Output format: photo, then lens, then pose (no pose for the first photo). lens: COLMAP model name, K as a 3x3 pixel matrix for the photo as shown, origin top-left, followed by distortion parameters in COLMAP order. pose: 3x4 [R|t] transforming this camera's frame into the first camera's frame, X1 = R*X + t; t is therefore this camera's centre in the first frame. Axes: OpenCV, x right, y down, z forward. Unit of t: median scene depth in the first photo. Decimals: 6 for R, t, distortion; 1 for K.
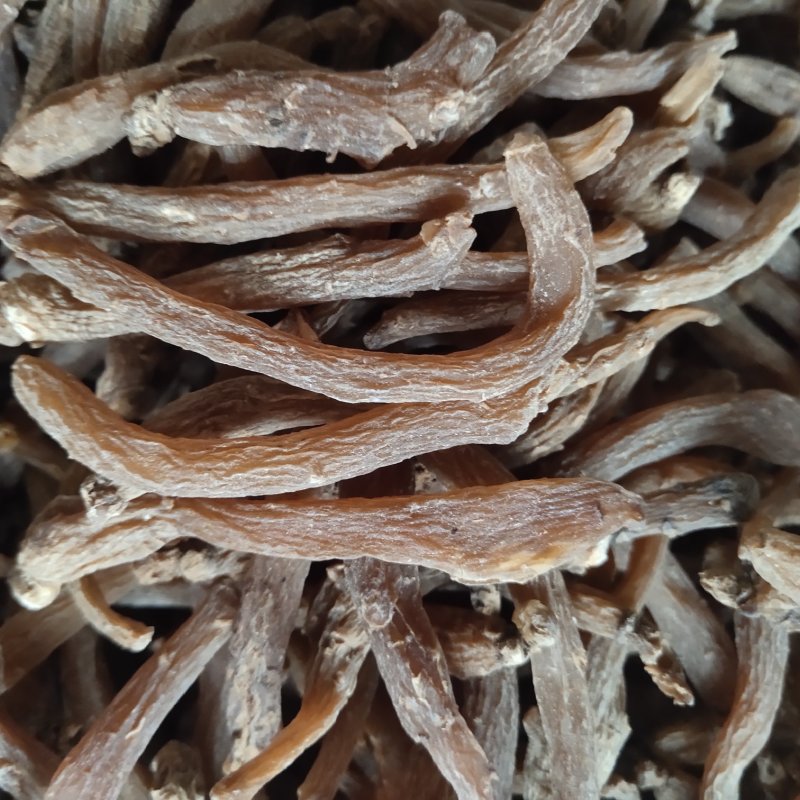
lens RADIAL K [[865.9, 0, 400.0], [0, 865.9, 400.0], [0, 0, 1]] dist [-0.057860, 0.040739]
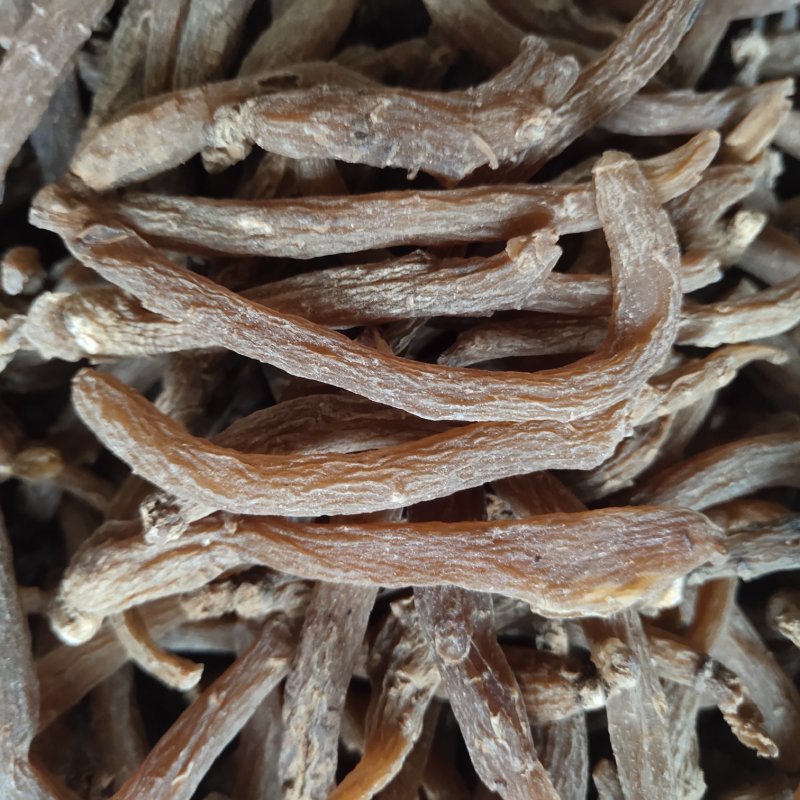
lens RADIAL K [[865.9, 0, 400.0], [0, 865.9, 400.0], [0, 0, 1]] dist [-0.057860, 0.040739]
pose [[0.999722, 0.021067, 0.010590, -0.098774], [-0.019980, 0.995375, -0.093968, 0.068371], [-0.012521, 0.093730, 0.995519, 0.041999]]
